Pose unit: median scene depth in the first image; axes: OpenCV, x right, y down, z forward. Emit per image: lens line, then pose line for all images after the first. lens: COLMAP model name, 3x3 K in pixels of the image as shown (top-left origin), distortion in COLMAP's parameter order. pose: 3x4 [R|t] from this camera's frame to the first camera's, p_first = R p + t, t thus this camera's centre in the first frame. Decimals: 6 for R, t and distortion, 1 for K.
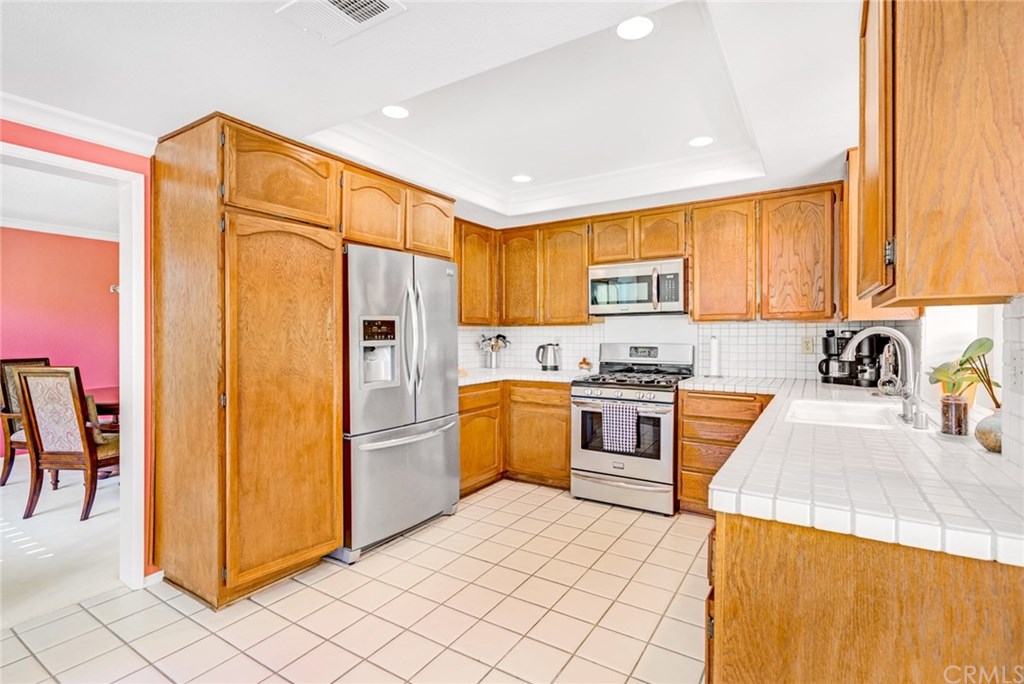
lens RADIAL K [[480.3, 0, 510.4], [0, 480.3, 338.4], [0, 0, 1]] dist [0.001454, 0.000940]
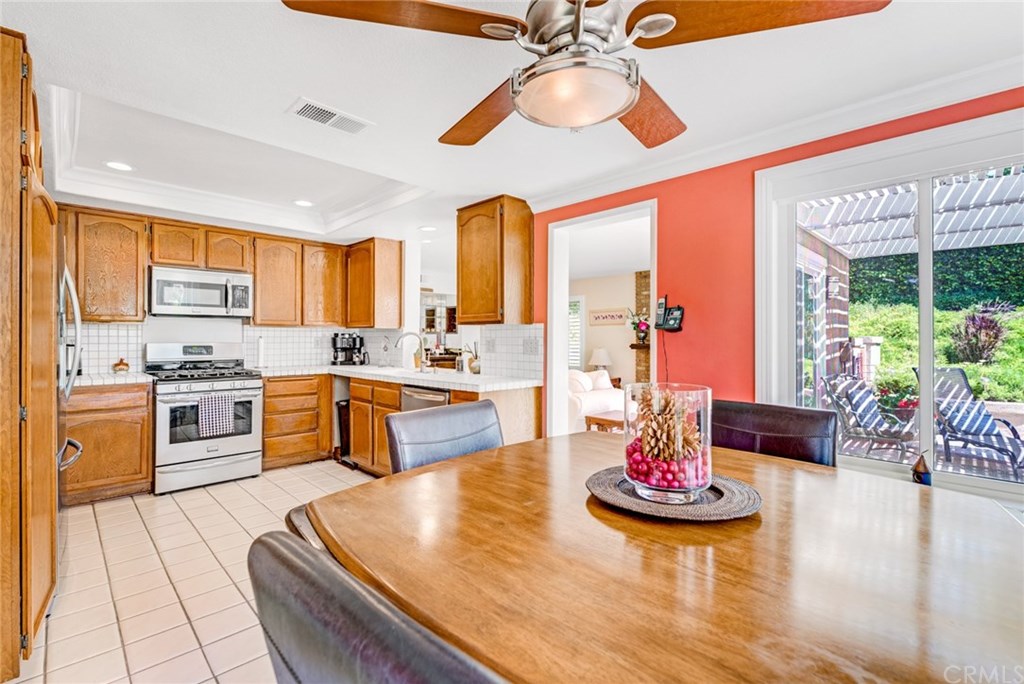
lens RADIAL K [[464.1, 0, 510.8], [0, 464.1, 340.2], [0, 0, 1]] dist [0.000162, 0.000005]
pose [[0.217481, 0.001504, 0.976063, -0.687872], [0.008240, 0.999960, -0.003377, 0.015561], [-0.976030, 0.008777, 0.217460, 0.064570]]
